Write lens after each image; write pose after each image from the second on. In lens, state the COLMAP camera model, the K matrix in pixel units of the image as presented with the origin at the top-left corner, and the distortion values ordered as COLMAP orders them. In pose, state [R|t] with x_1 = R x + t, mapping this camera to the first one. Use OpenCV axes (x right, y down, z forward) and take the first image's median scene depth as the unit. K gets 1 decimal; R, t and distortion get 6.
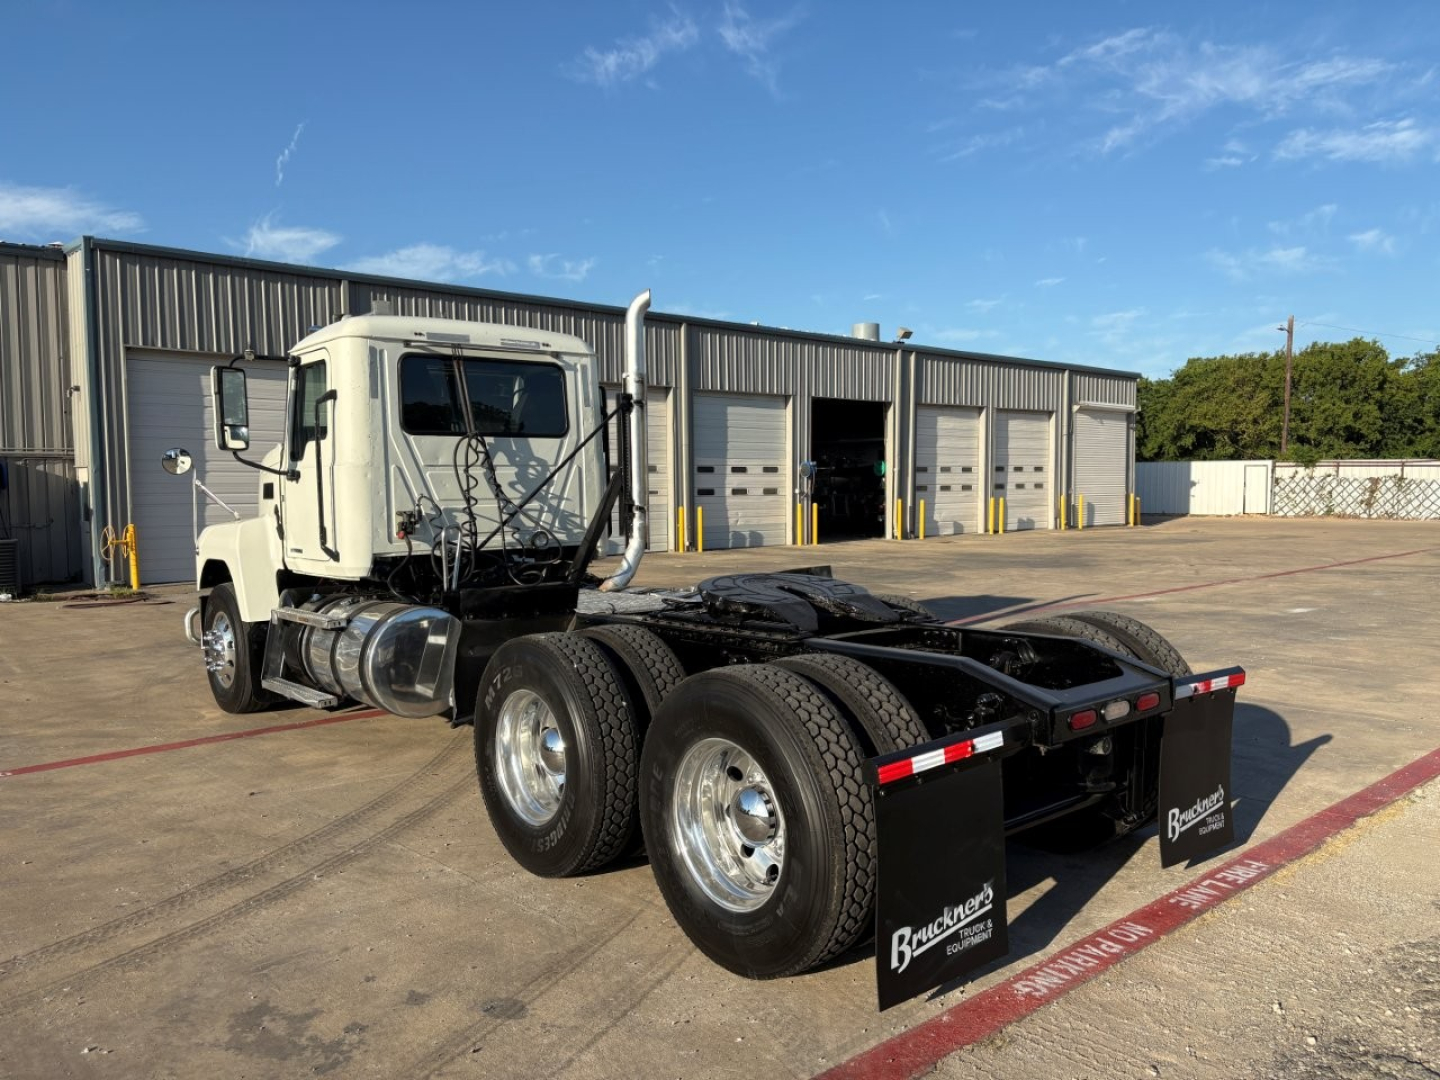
lens RADIAL K [[1083.2, 0, 725.2], [0, 1083.2, 553.6], [0, 0, 1]] dist [0.045863, -0.050056]
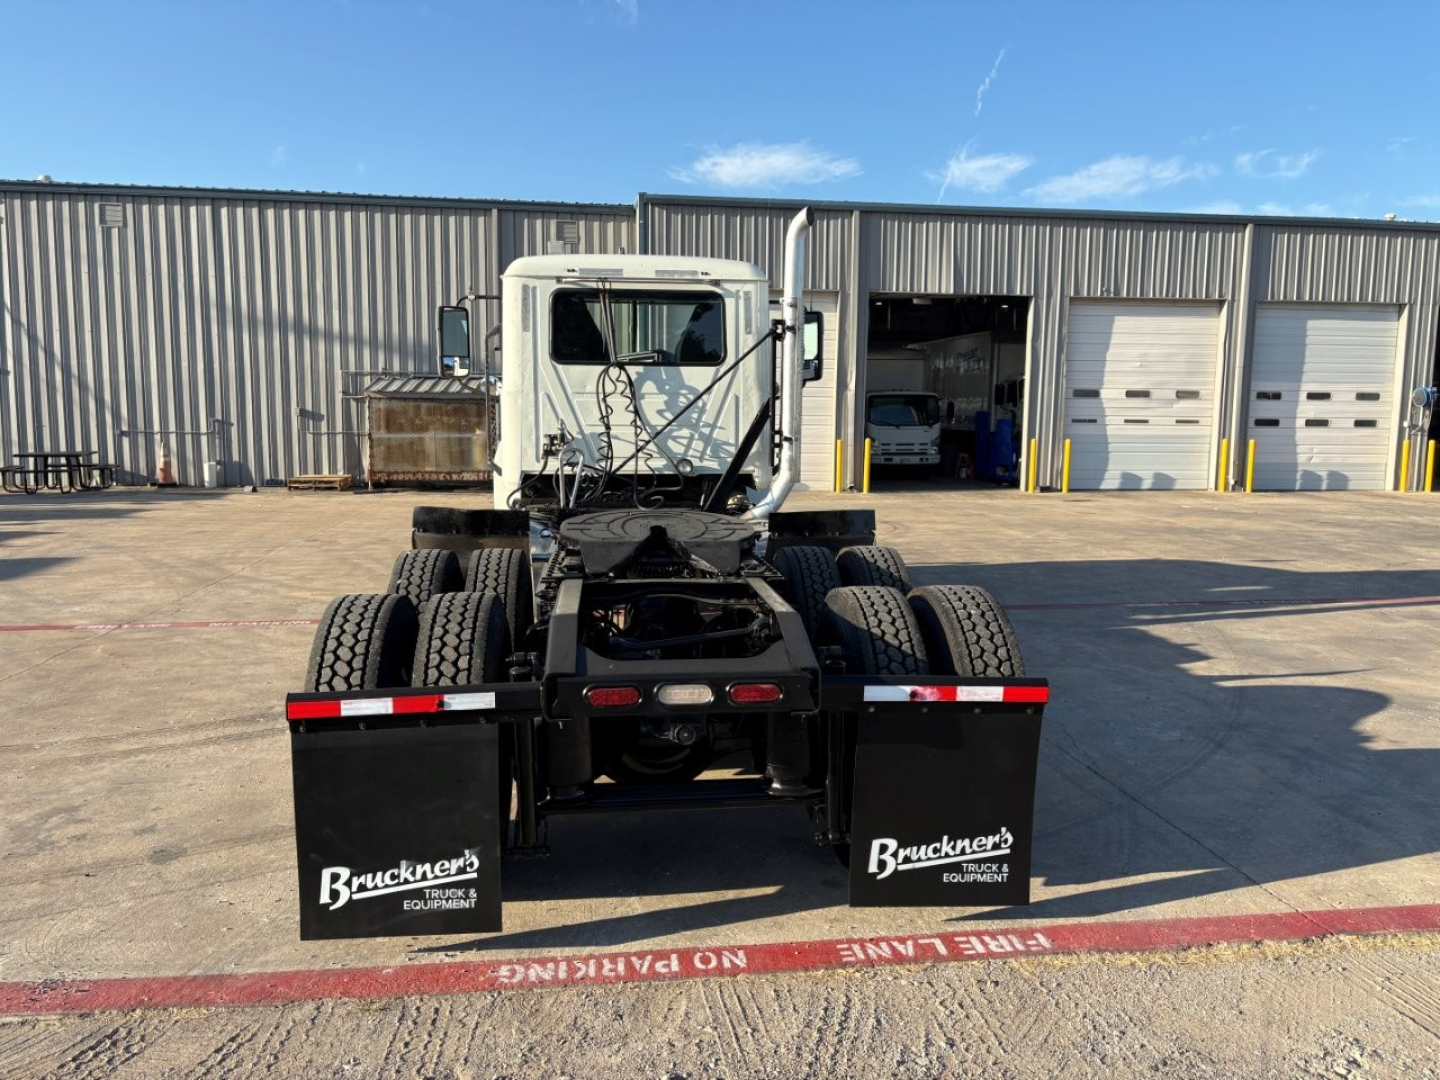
lens RADIAL K [[1083.2, 0, 726.5], [0, 1083.2, 538.2], [0, 0, 1]] dist [0.045863, -0.050056]
pose [[0.827449, 0.083958, -0.555228, 0.458160], [-0.052664, 0.996004, 0.072126, -0.021872], [0.559065, -0.030440, 0.828565, 0.176583]]
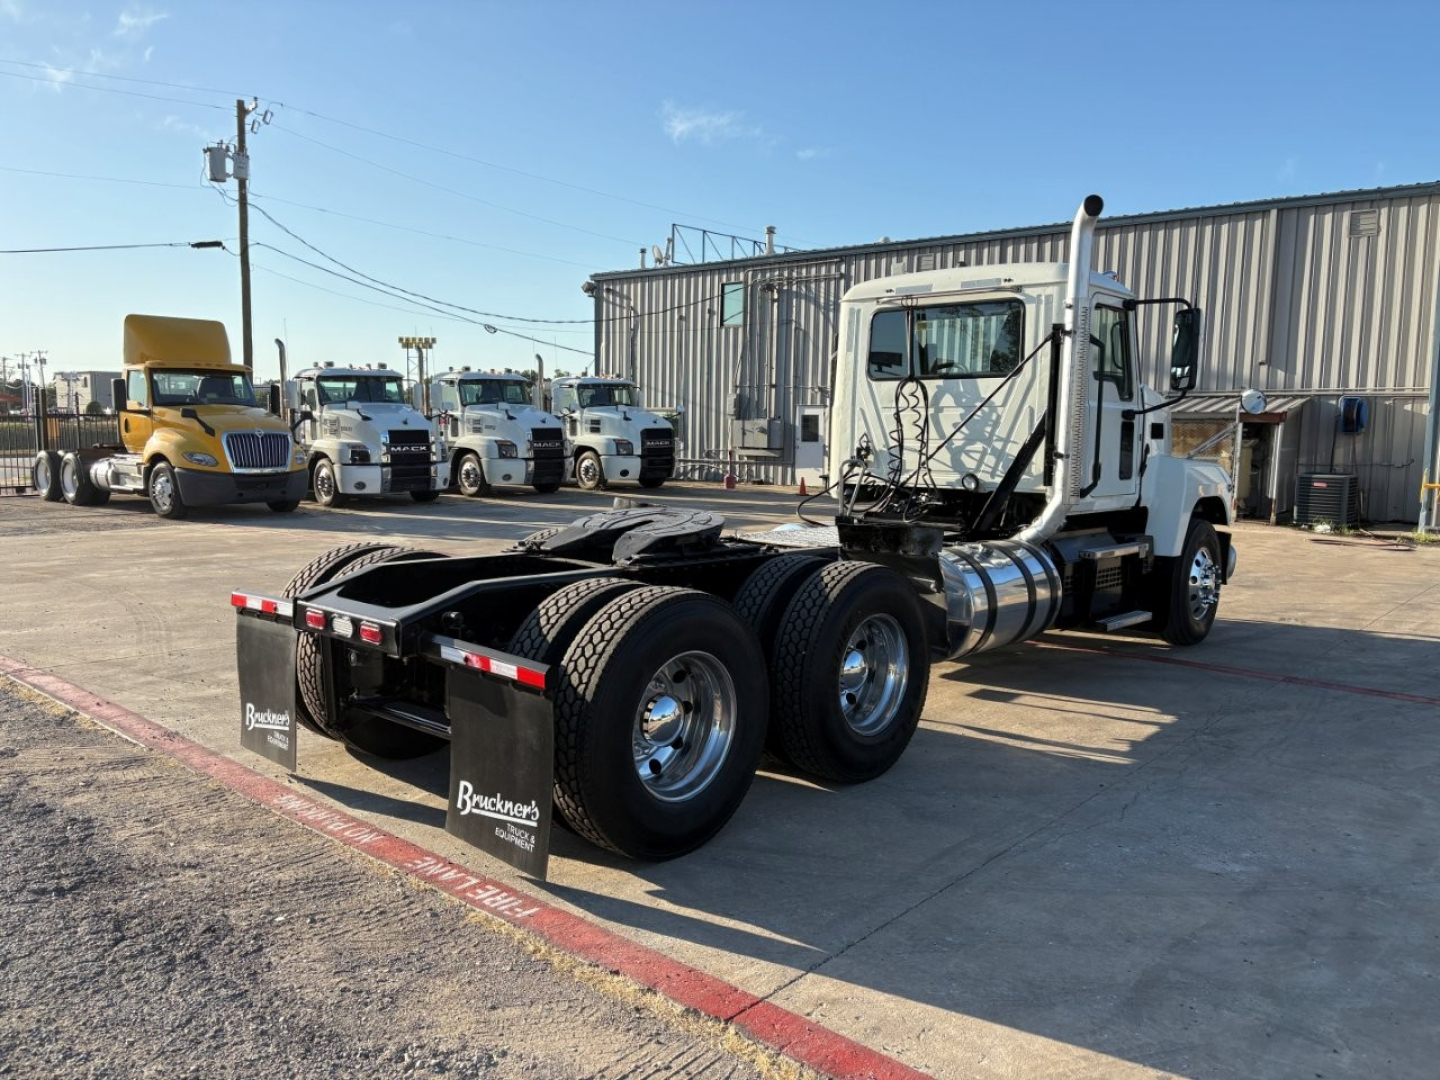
lens RADIAL K [[1083.2, 0, 712.4], [0, 1083.2, 540.8], [0, 0, 1]] dist [0.045863, -0.050056]
pose [[0.127061, 0.121053, -0.984480, 0.820050], [-0.077755, 0.990686, 0.111781, -0.054277], [0.988843, 0.062345, 0.135290, 0.663342]]
